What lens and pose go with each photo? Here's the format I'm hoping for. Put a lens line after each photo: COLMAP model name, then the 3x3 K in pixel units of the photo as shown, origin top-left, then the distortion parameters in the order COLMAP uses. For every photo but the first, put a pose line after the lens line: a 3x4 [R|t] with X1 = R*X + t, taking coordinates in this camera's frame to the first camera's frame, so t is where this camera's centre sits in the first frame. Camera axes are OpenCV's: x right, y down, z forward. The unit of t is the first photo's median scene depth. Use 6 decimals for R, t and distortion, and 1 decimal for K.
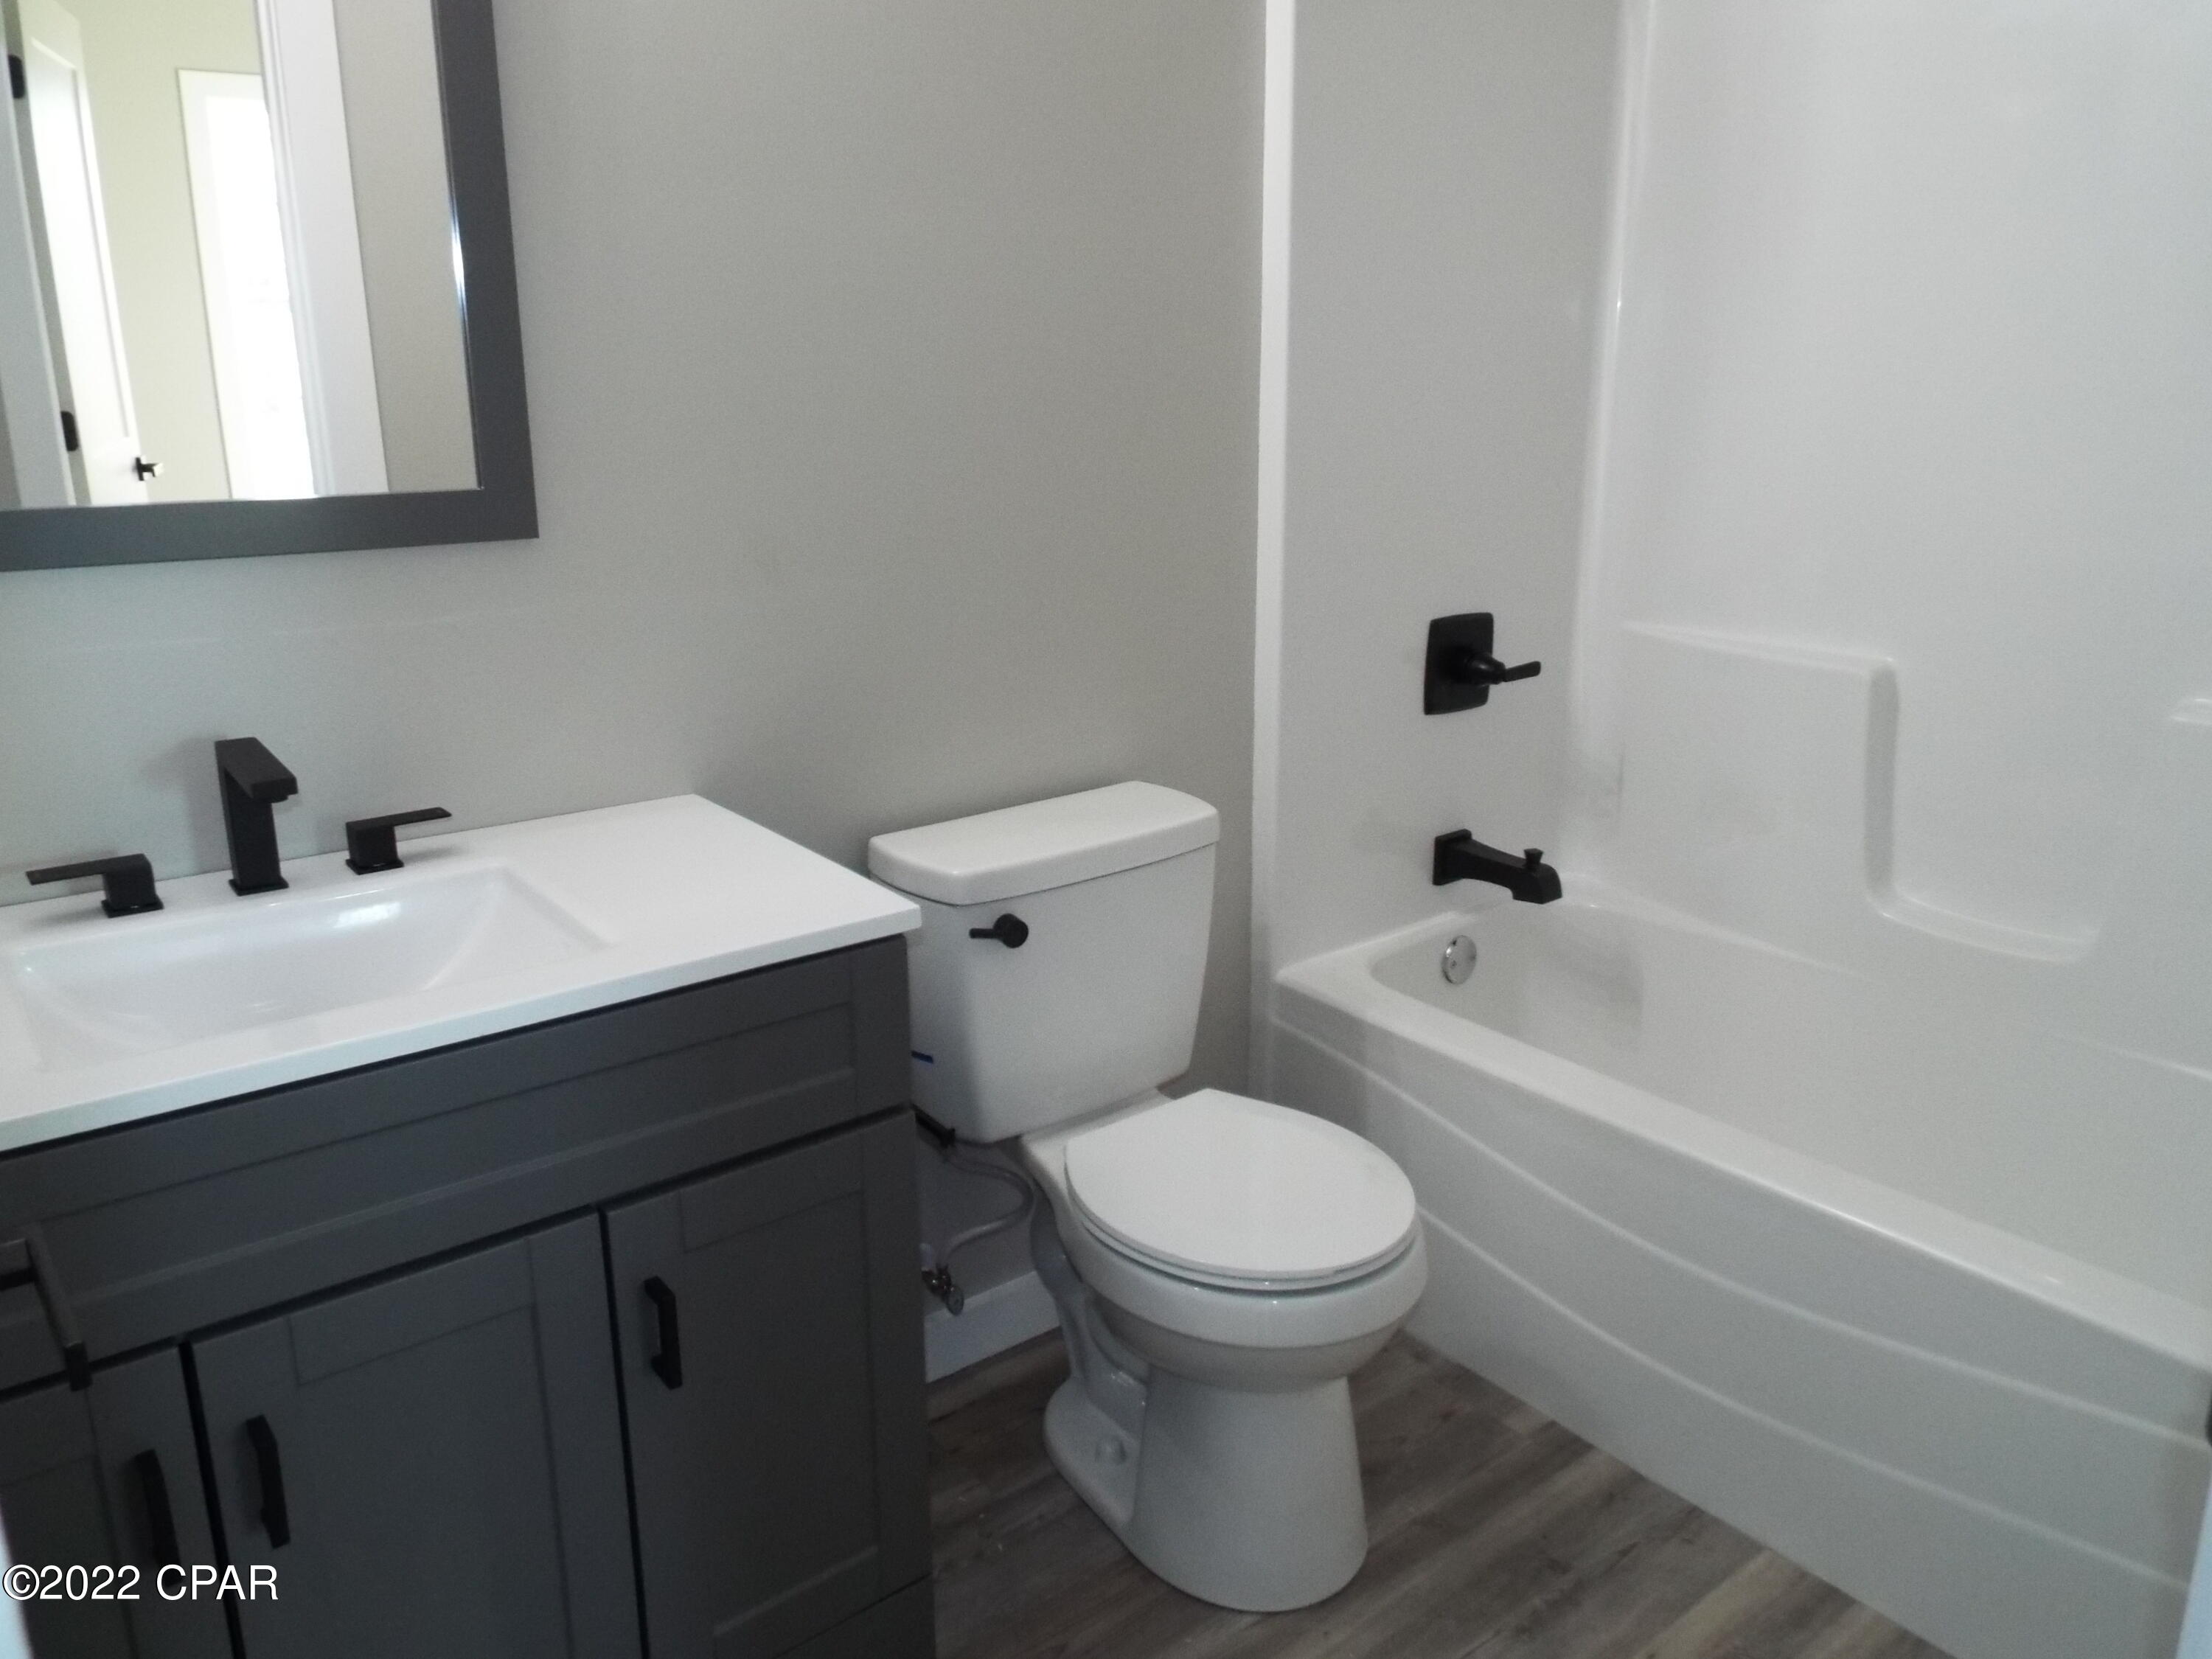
lens RADIAL K [[1598.8, 0, 1106.0], [0, 1598.8, 829.5], [0, 0, 1]] dist [-0.014468, 0.003520]
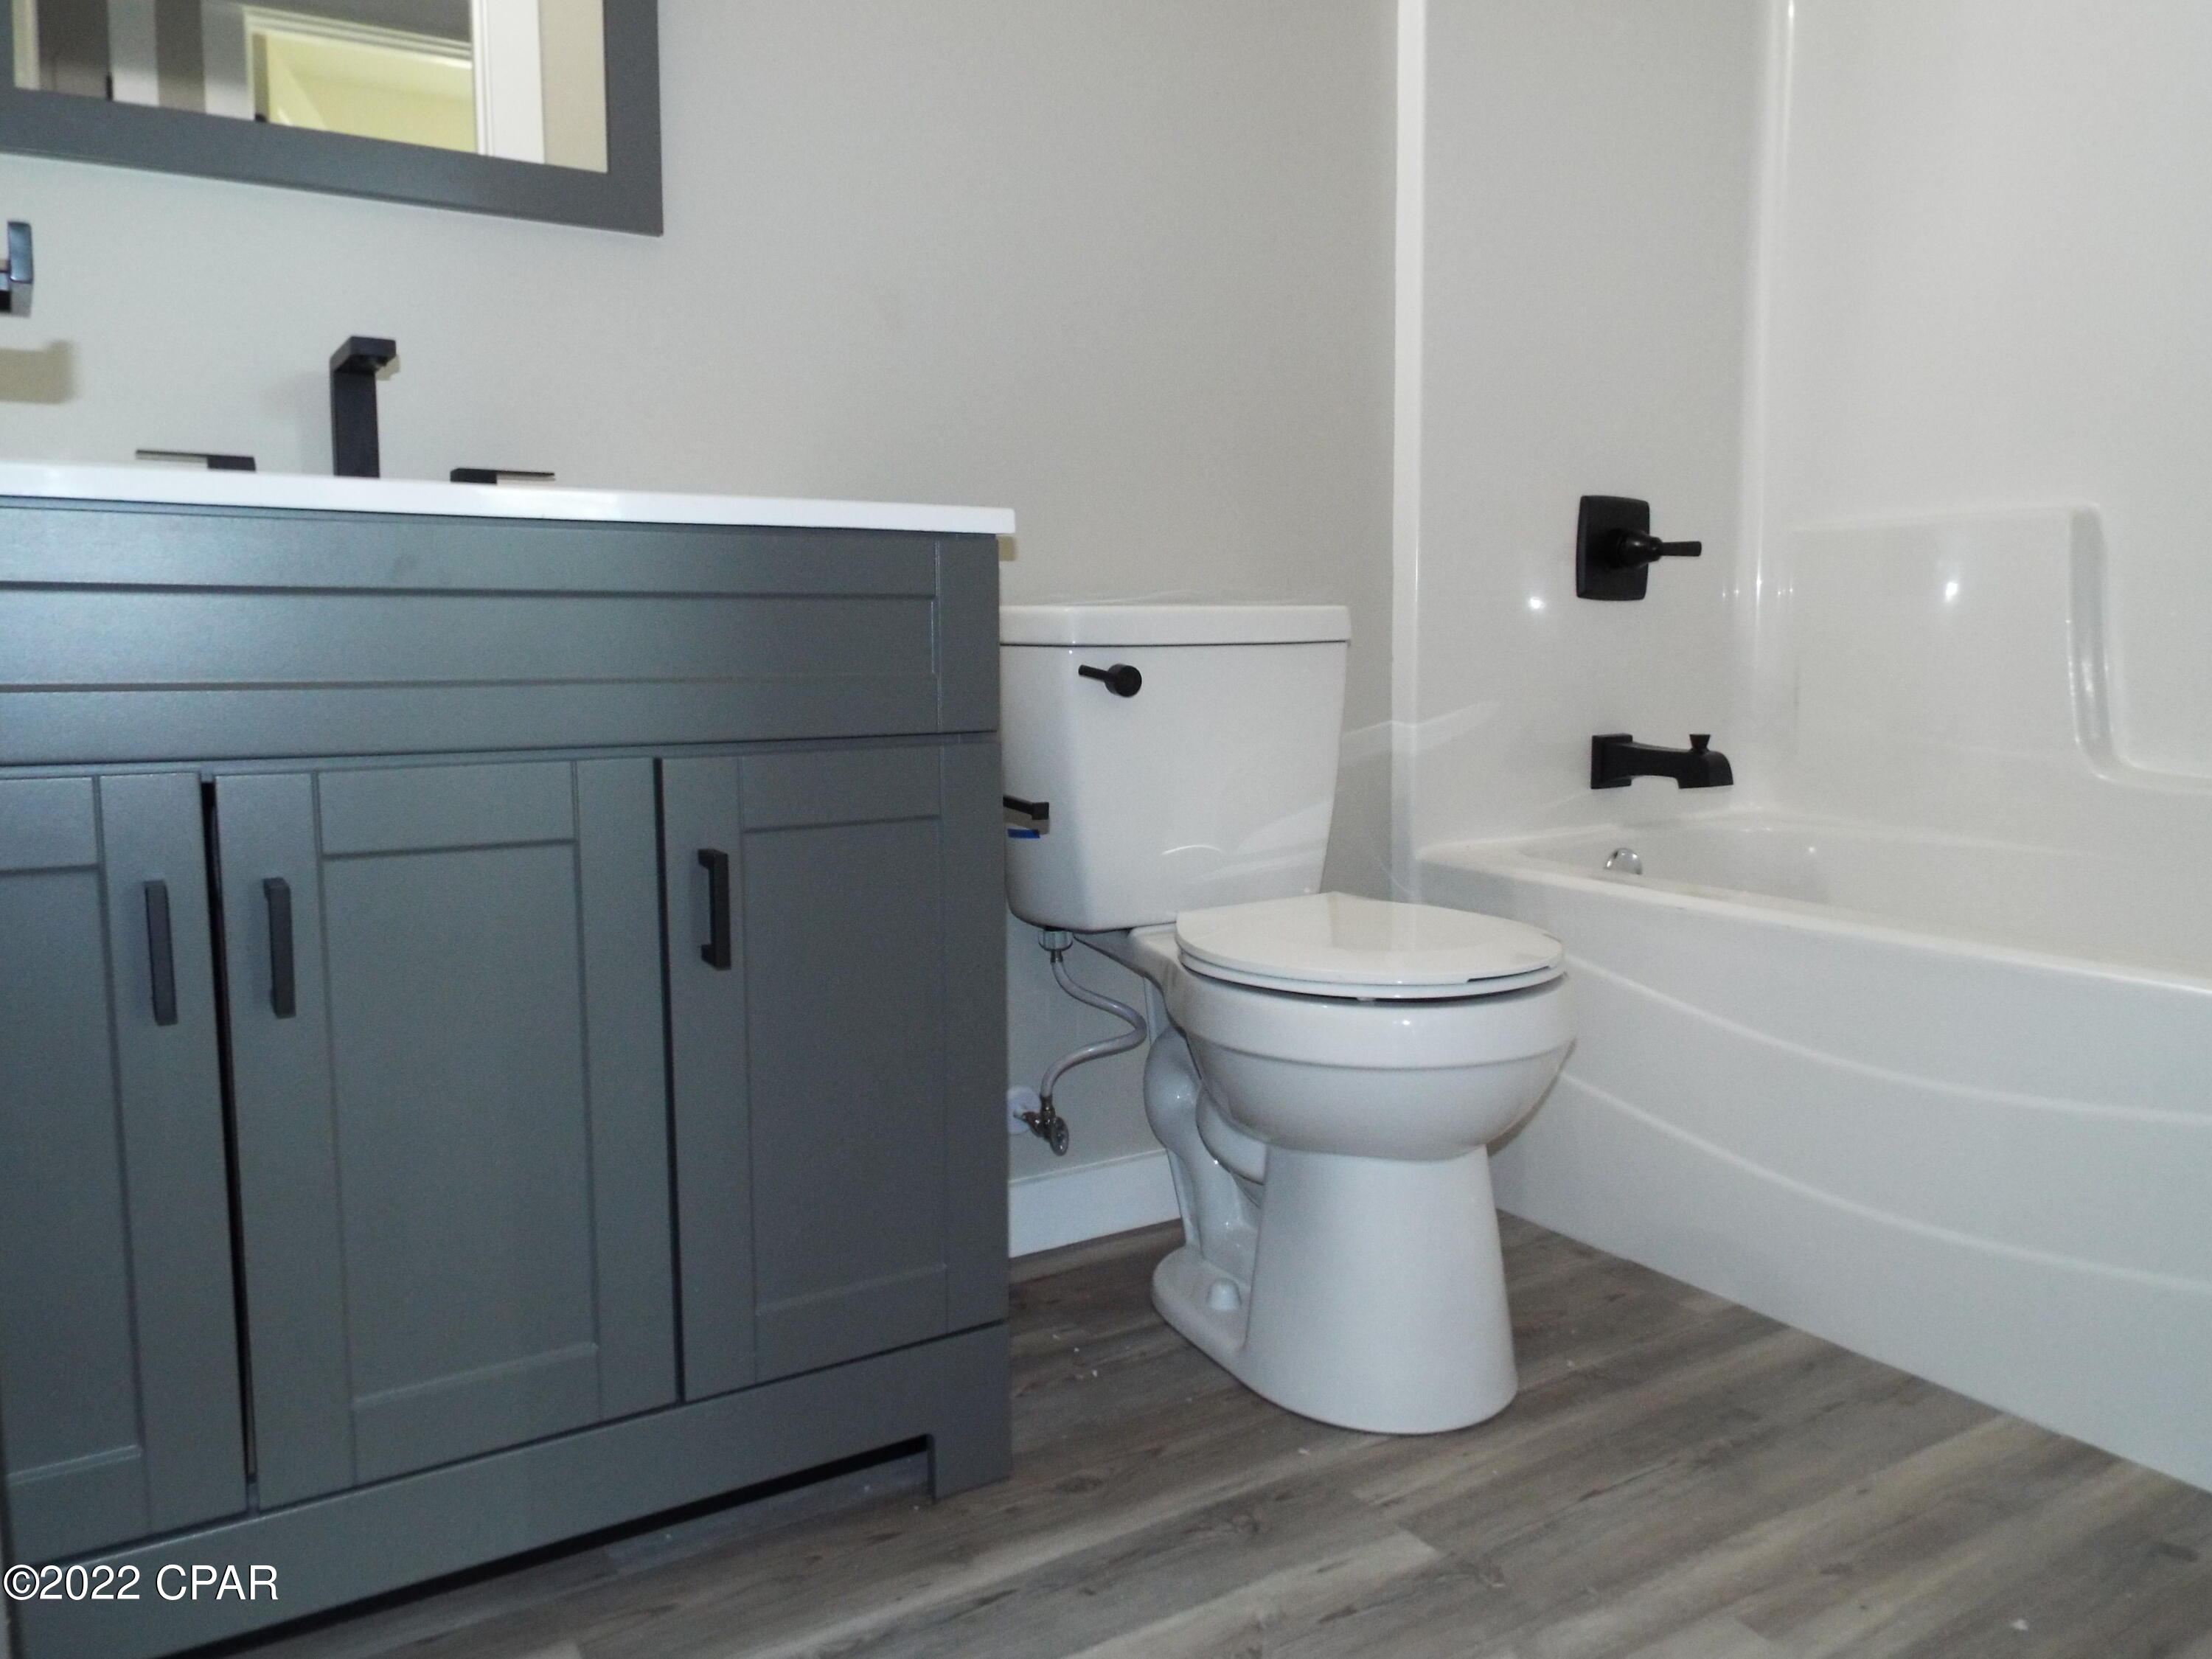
lens RADIAL K [[1593.3, 0, 1088.5], [0, 1593.3, 828.8], [0, 0, 1]] dist [-0.033688, 0.035969]
pose [[0.993061, 0.010898, -0.117096, 0.029201], [-0.028714, 0.988031, -0.151562, 0.270872], [0.114043, 0.153872, 0.981487, 0.078652]]
